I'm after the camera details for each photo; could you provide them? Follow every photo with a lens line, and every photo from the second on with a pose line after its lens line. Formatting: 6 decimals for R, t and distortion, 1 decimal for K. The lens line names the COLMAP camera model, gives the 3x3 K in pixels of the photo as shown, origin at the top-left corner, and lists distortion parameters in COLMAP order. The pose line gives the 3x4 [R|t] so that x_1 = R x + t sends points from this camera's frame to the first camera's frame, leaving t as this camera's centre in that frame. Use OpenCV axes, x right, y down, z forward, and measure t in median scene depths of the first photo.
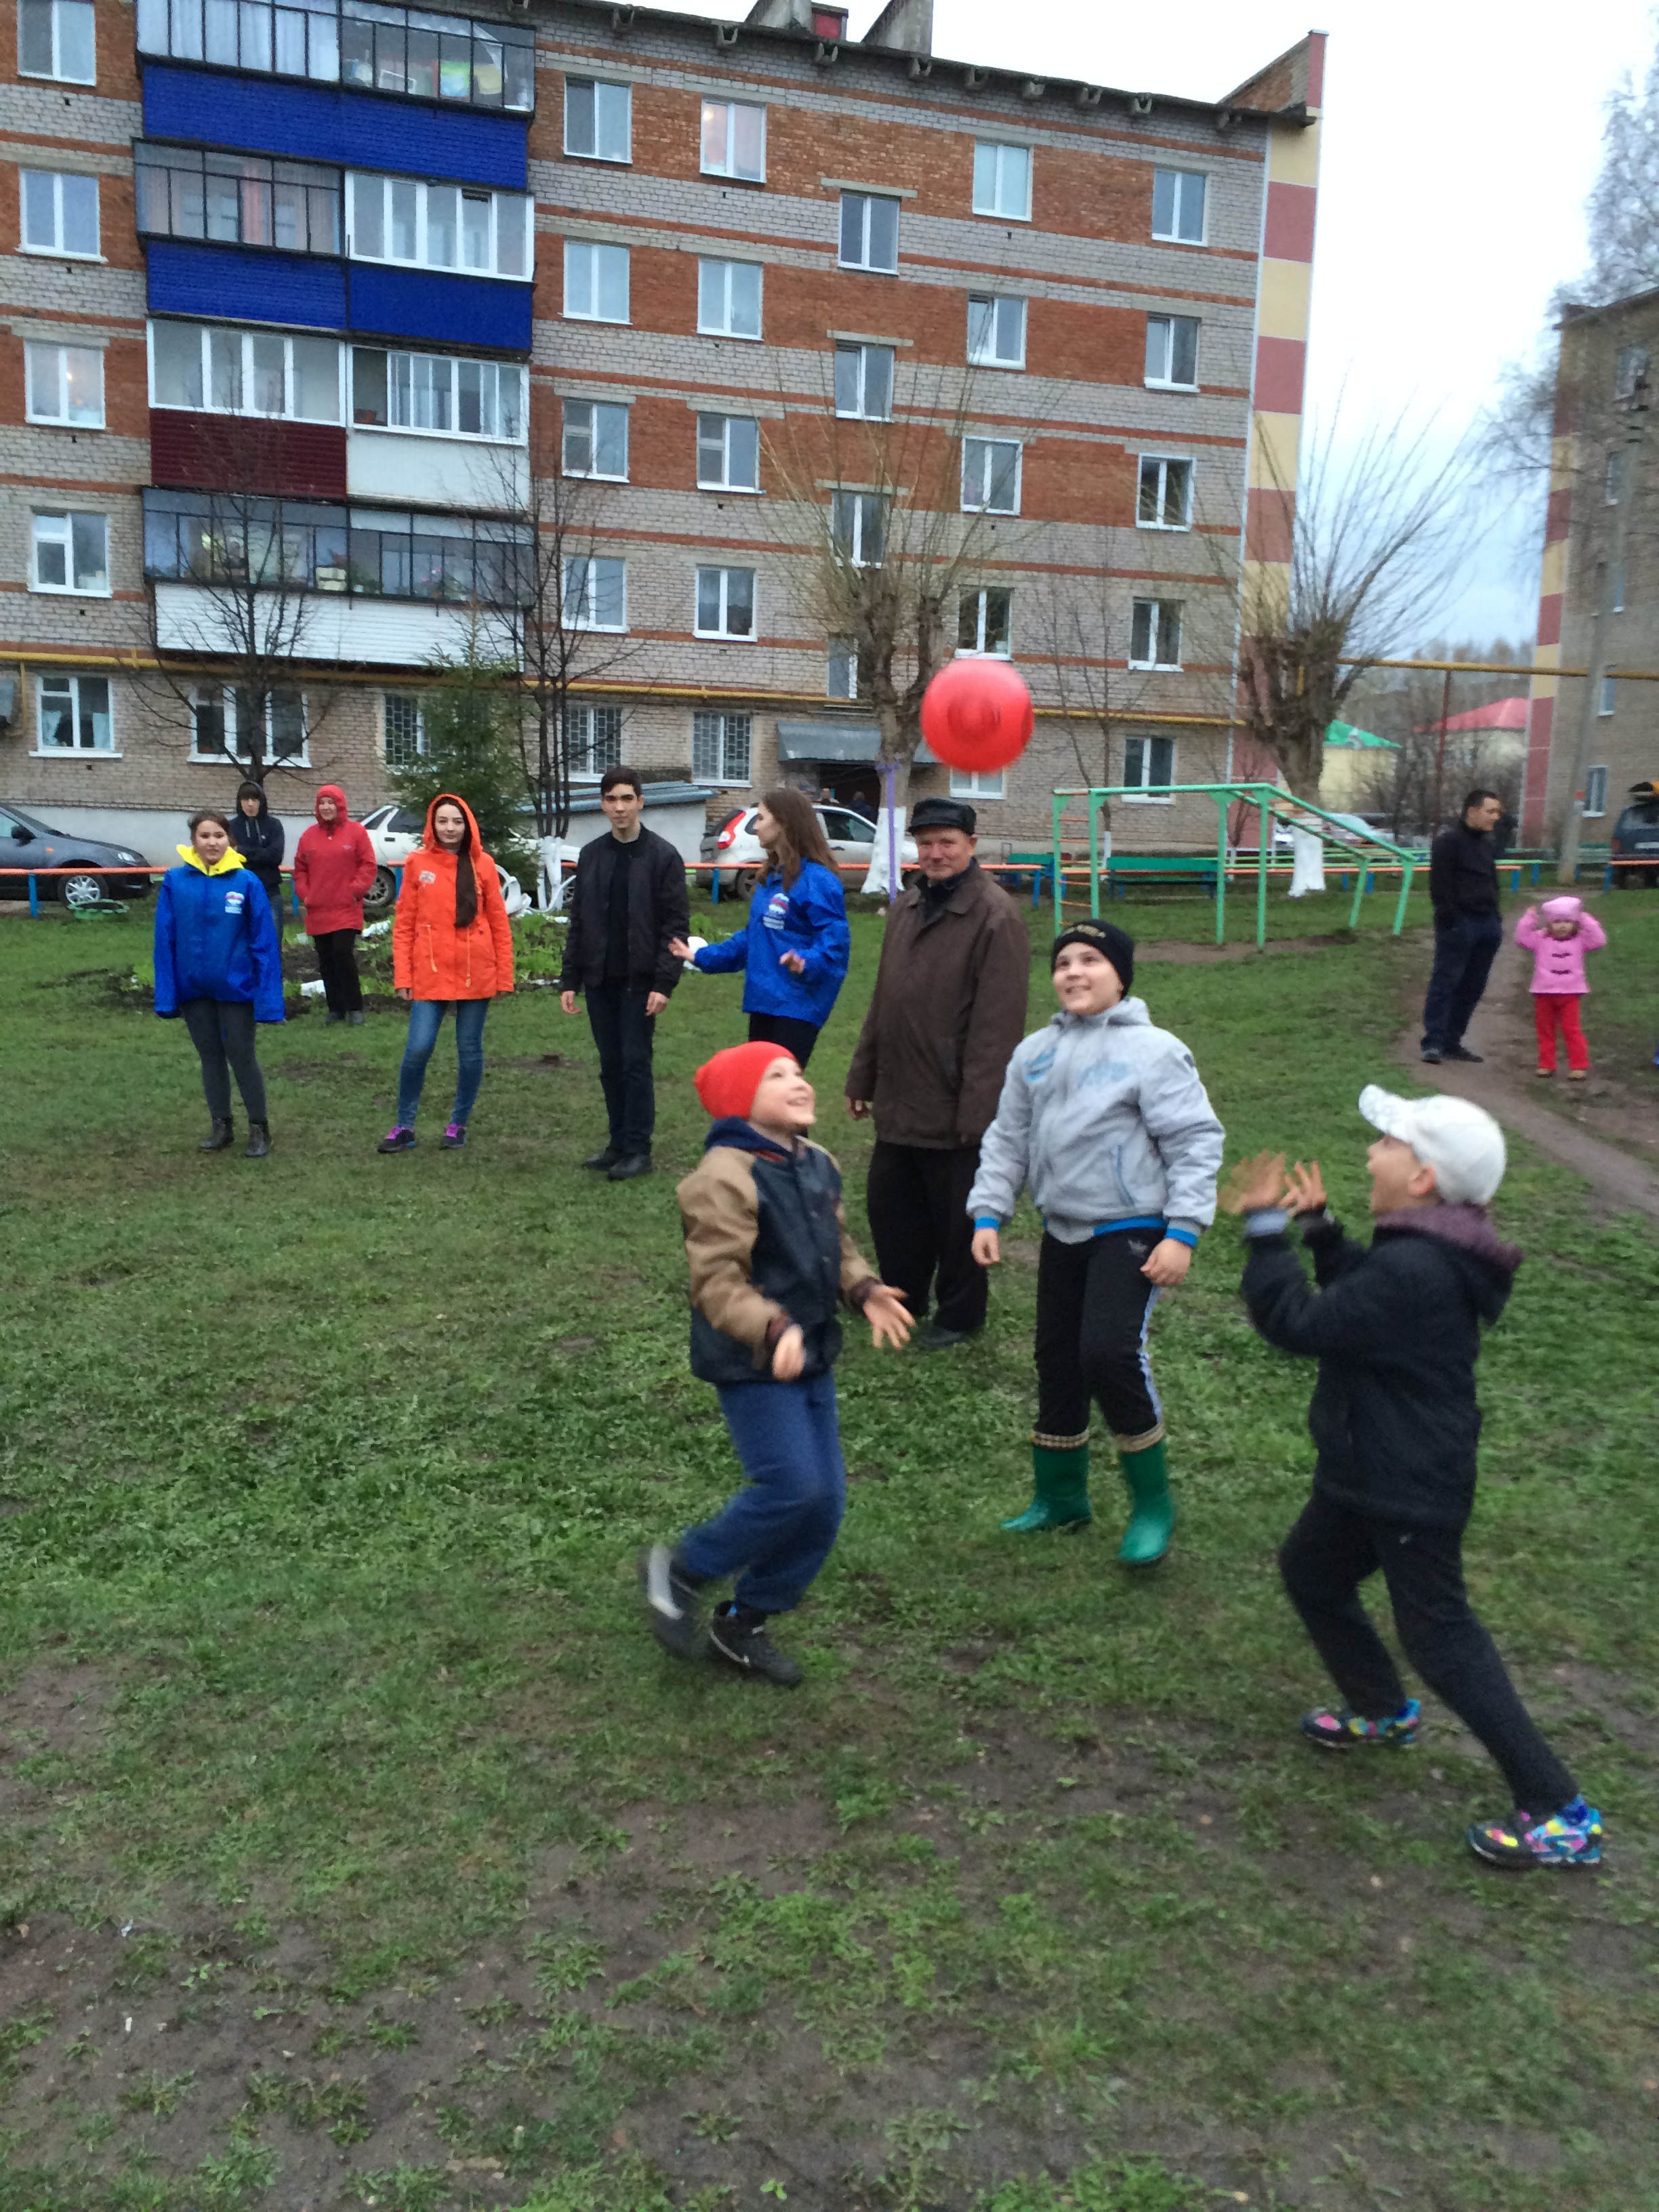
lens RADIAL K [[1886.9, 0, 829.5], [0, 1886.9, 1106.0], [0, 0, 1]] dist [0.078461, -0.099372]
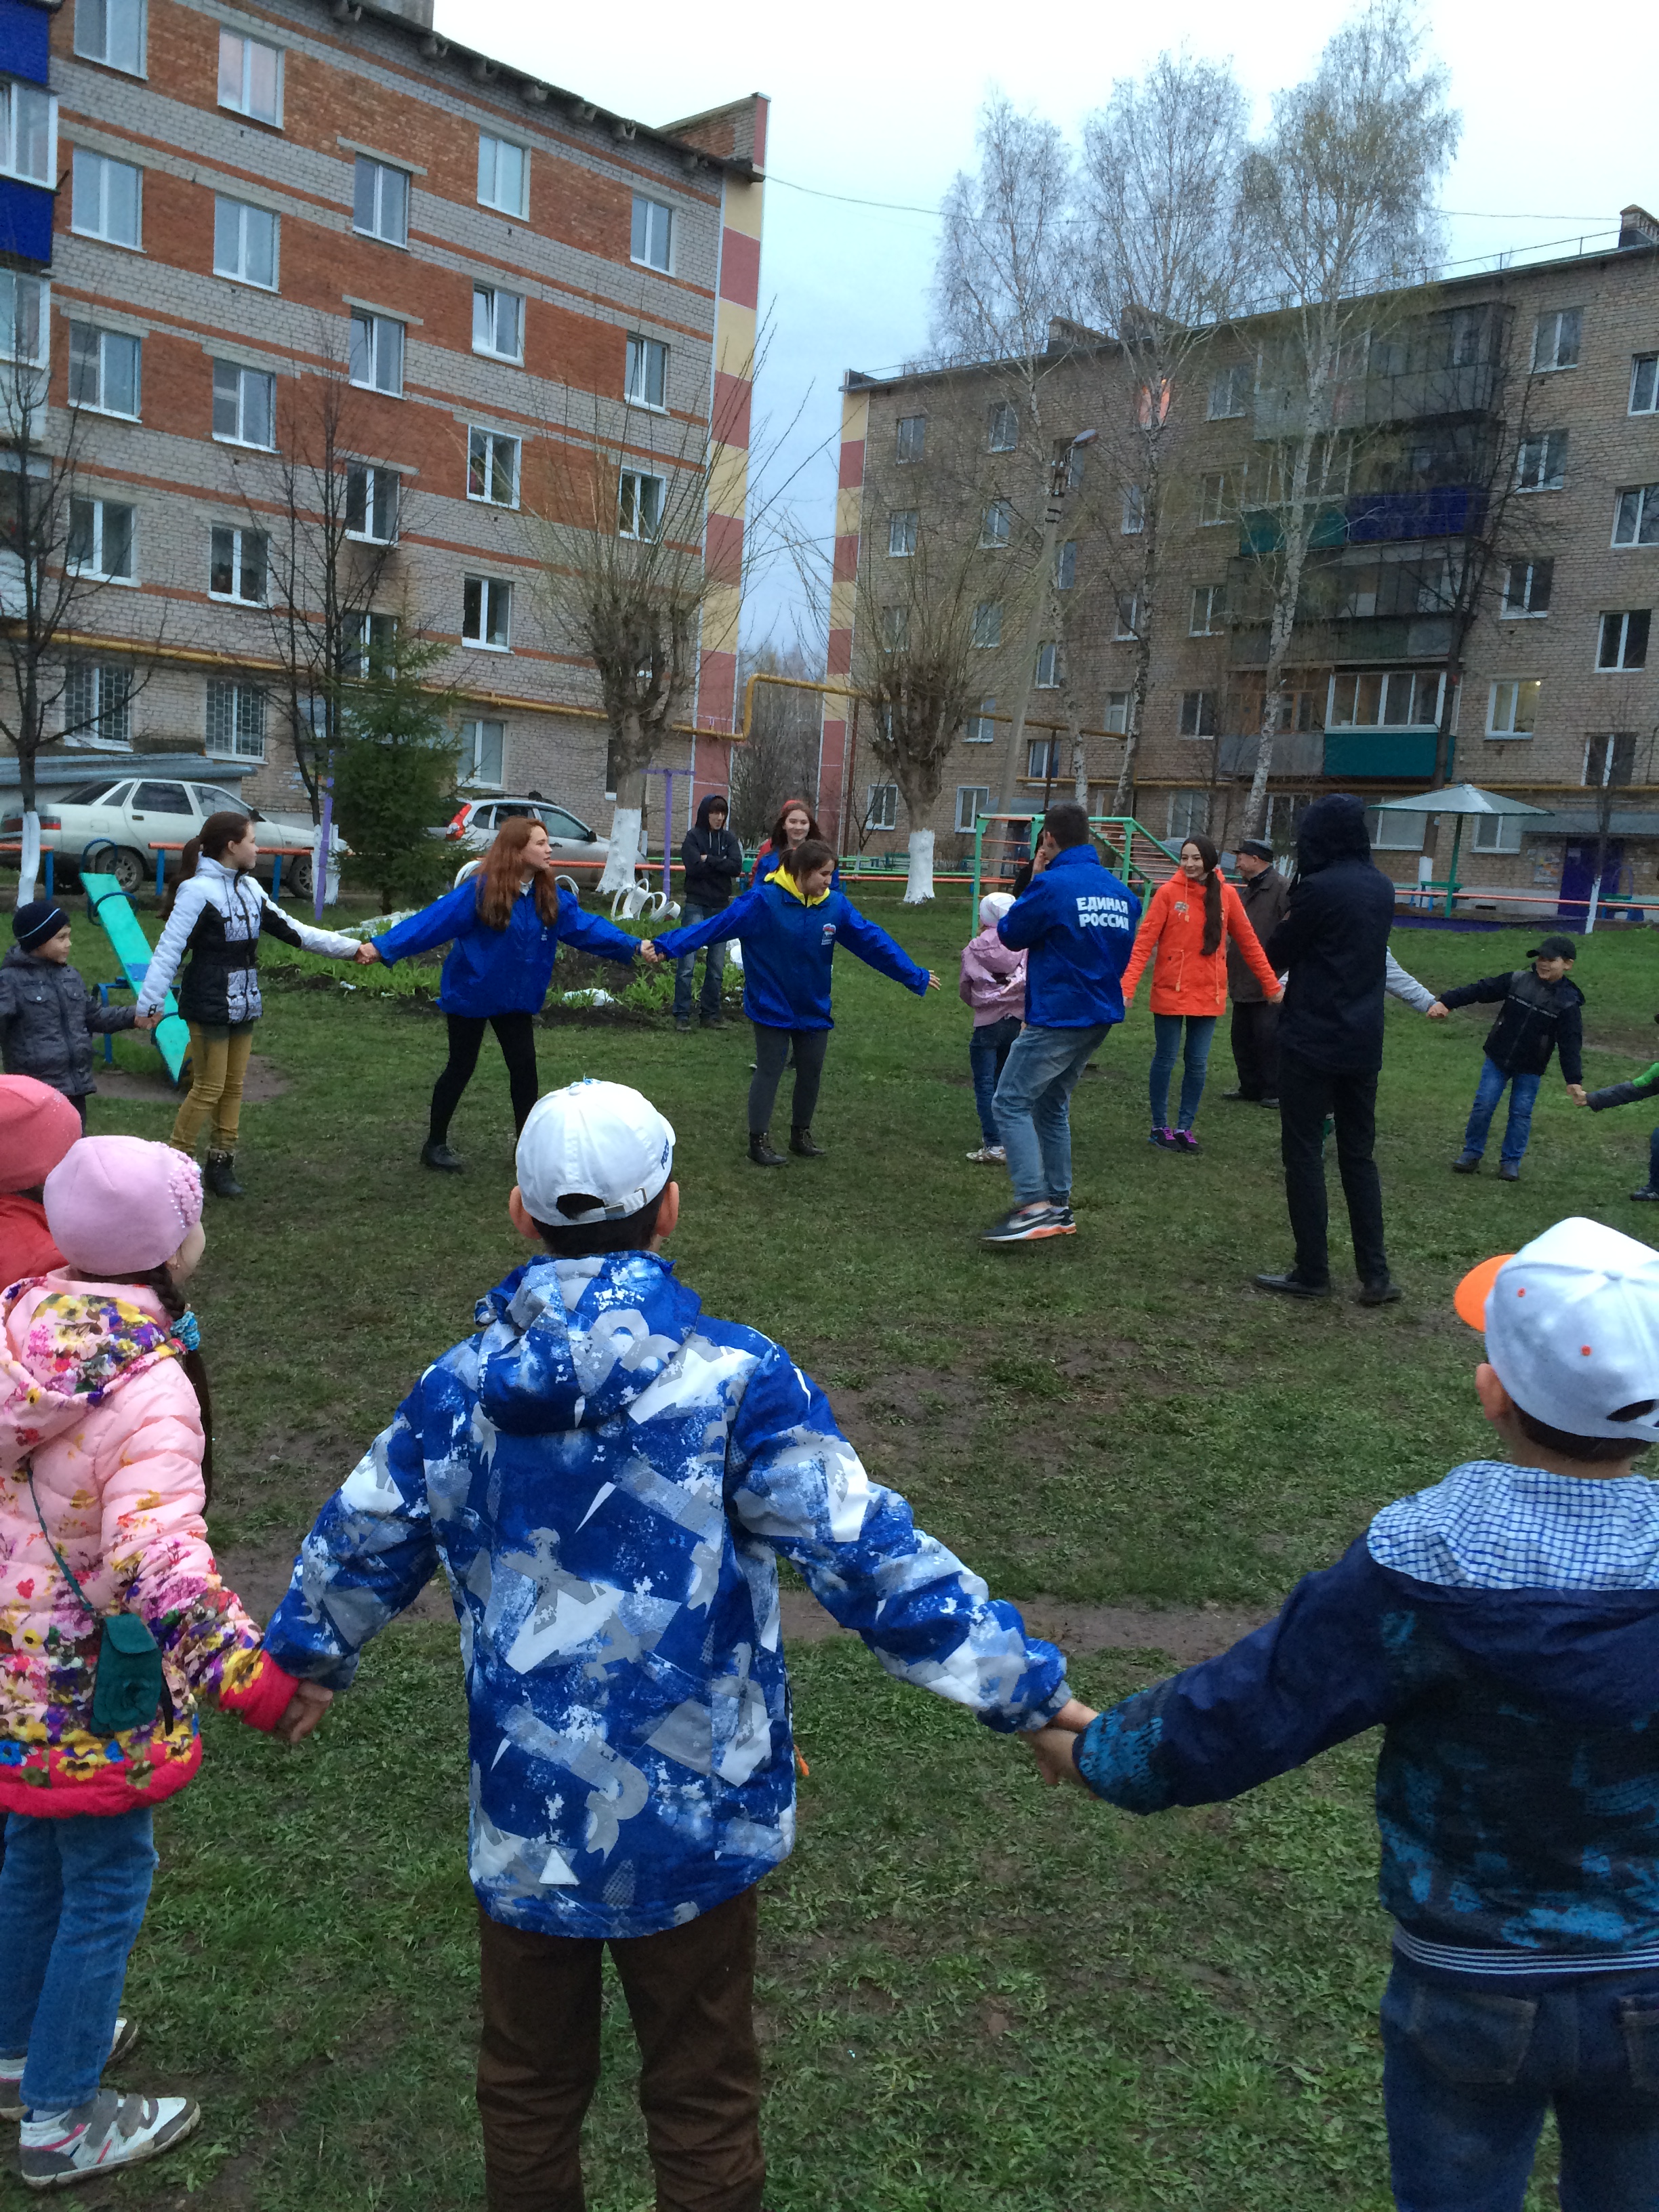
lens RADIAL K [[1893.6, 0, 819.0], [0, 1893.6, 1111.8], [0, 0, 1]] dist [0.094136, -0.115877]
pose [[0.880375, -0.025753, 0.473579, -0.276782], [0.018615, 0.999632, 0.019755, -0.007043], [-0.473914, -0.008576, 0.880530, 0.021854]]
